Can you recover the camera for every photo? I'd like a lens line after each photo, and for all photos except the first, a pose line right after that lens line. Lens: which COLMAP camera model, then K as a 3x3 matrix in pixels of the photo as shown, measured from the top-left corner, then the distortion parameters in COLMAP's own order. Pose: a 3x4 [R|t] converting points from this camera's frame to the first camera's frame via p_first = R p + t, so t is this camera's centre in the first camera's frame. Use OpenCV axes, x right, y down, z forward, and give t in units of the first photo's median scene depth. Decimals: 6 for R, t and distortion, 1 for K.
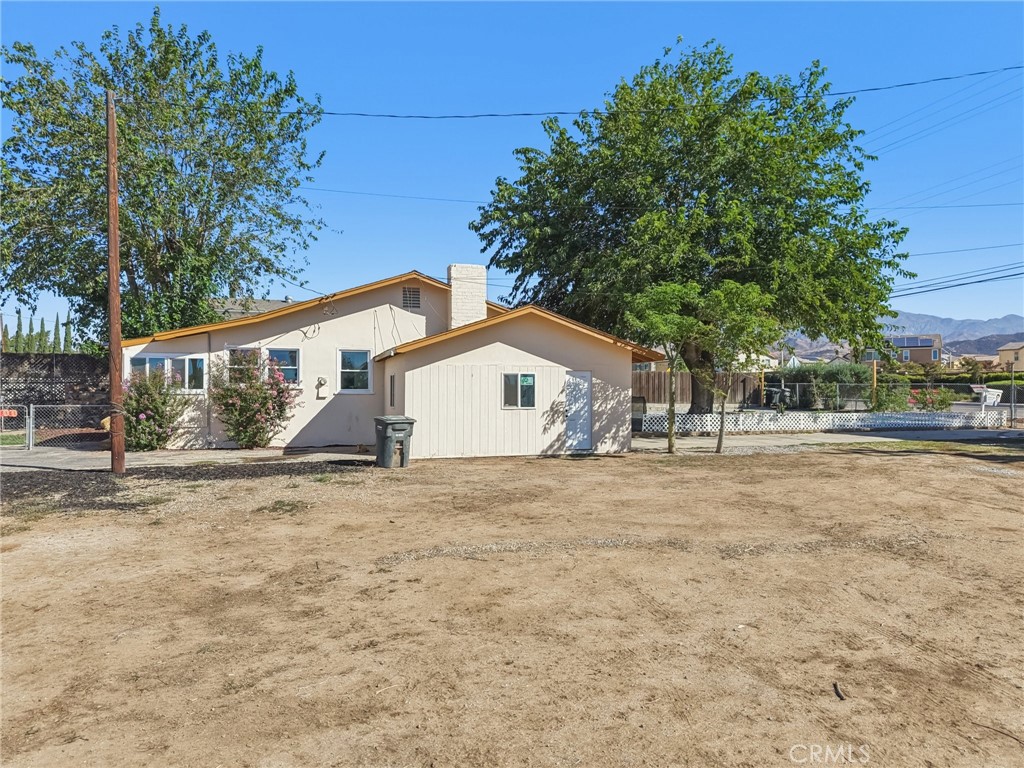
lens RADIAL K [[685.6, 0, 511.0], [0, 685.6, 393.1], [0, 0, 1]] dist [0.029794, -0.034296]
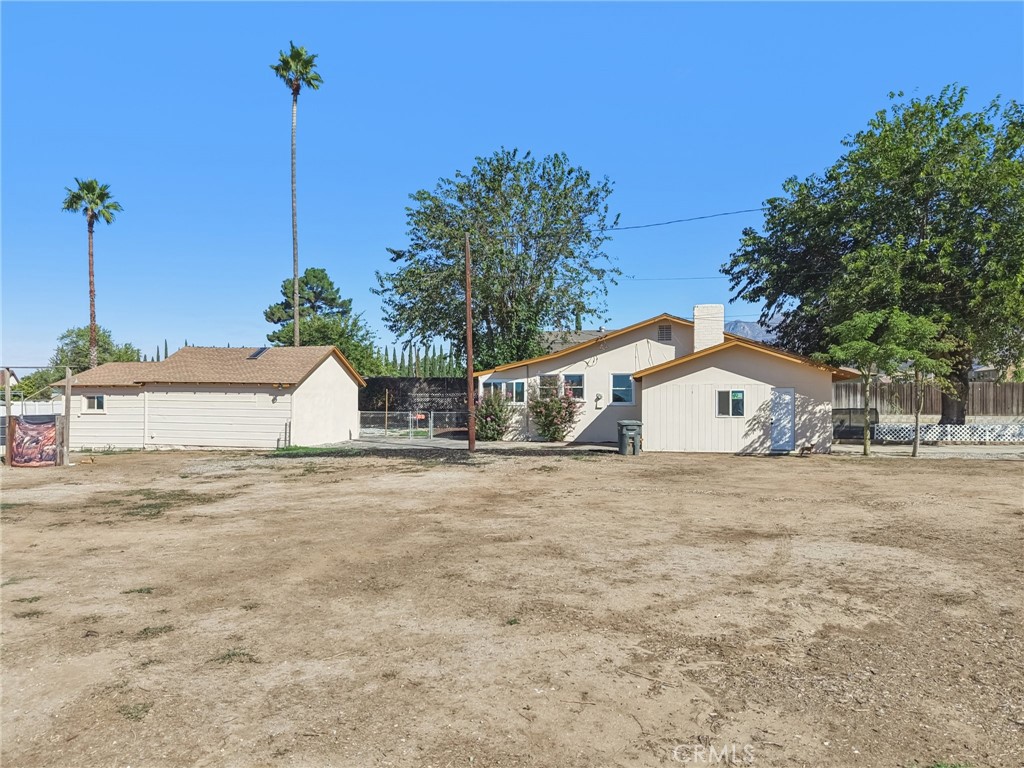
lens RADIAL K [[686.8, 0, 514.3], [0, 686.8, 402.0], [0, 0, 1]] dist [0.023715, -0.002190]
pose [[0.882642, -0.000983, -0.470044, 0.249720], [-0.000134, 0.999997, -0.002342, -0.002858], [0.470045, 0.002130, 0.882640, -0.351076]]
